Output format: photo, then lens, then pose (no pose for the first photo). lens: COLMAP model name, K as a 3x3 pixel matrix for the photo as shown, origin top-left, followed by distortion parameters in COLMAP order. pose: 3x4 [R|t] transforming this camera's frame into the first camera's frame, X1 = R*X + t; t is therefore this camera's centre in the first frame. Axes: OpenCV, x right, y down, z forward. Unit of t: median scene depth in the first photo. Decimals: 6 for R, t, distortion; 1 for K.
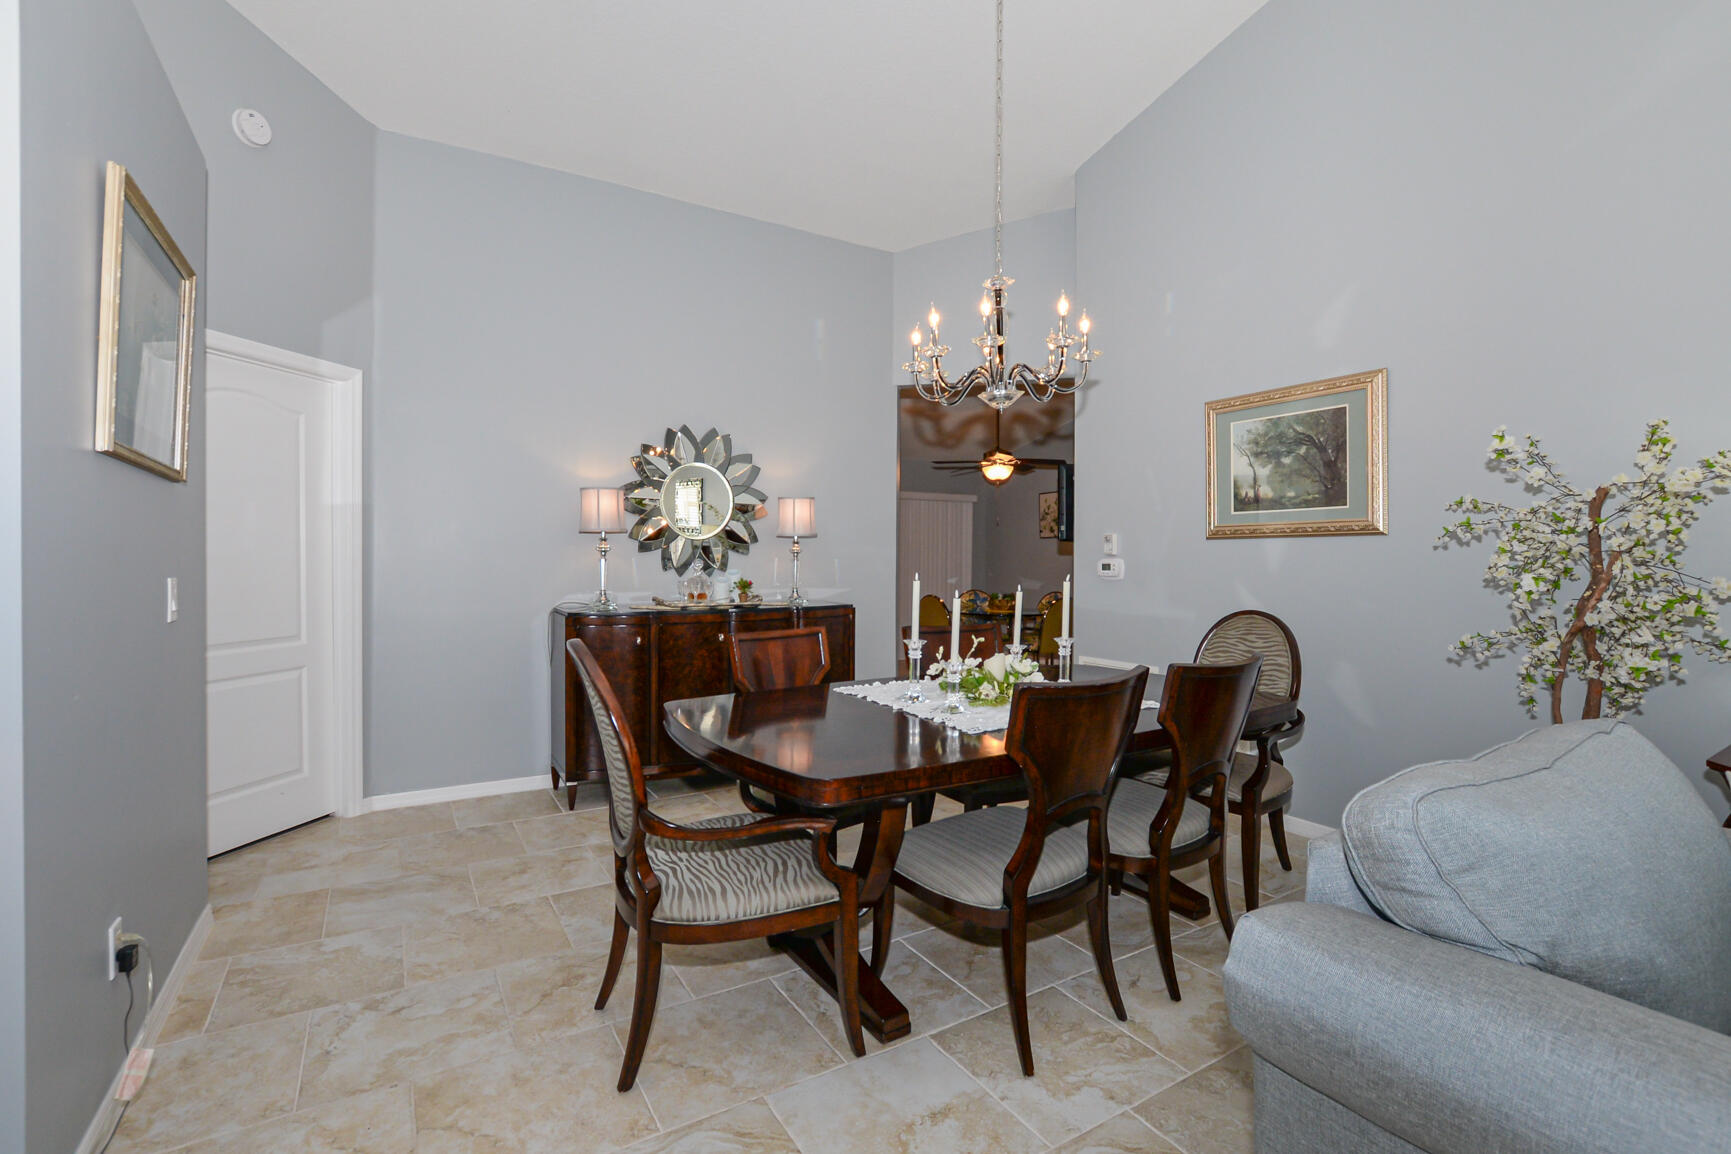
lens RADIAL K [[774.7, 0, 853.9], [0, 774.7, 545.7], [0, 0, 1]] dist [-0.016676, 0.000348]
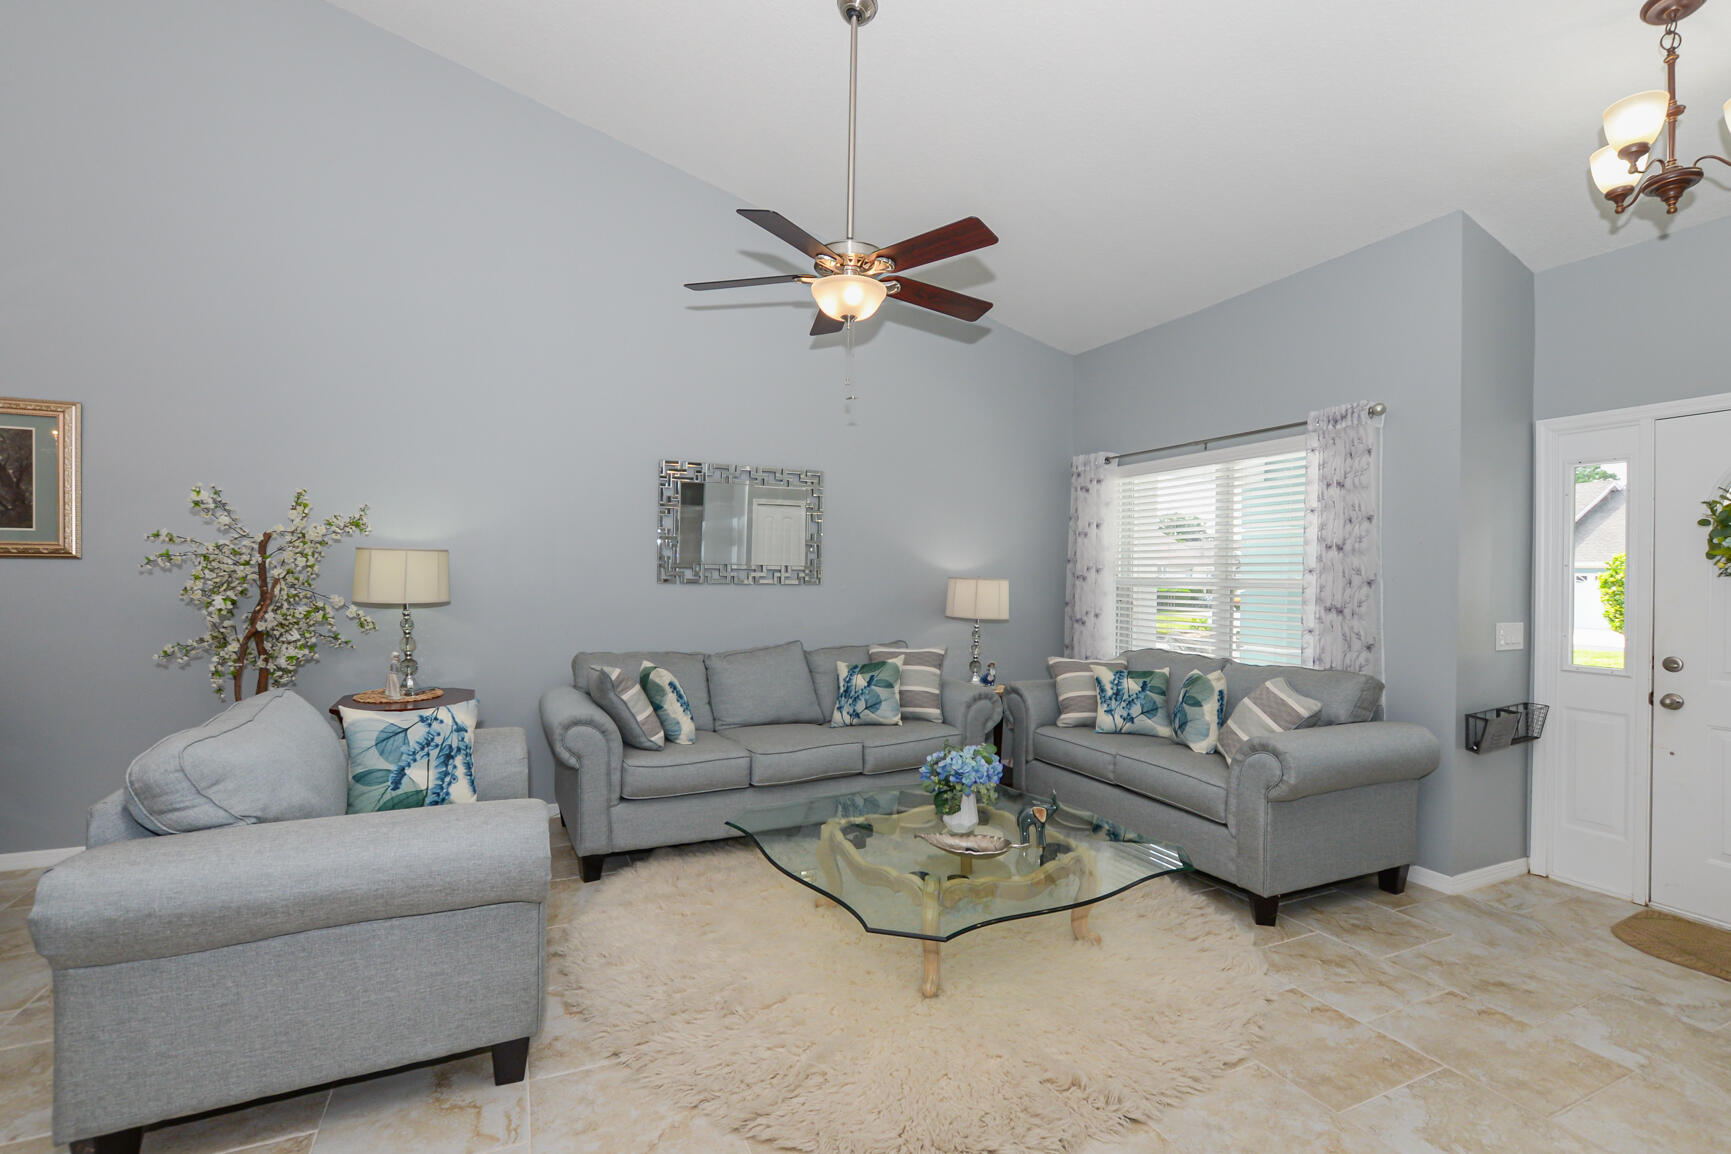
lens RADIAL K [[762.0, 0, 857.4], [0, 762.0, 609.8], [0, 0, 1]] dist [-0.014625, 0.000565]
pose [[0.114884, -0.044811, 0.992368, -0.295738], [-0.029794, 0.998377, 0.048531, -0.034807], [-0.992932, -0.035142, 0.113362, -0.257047]]
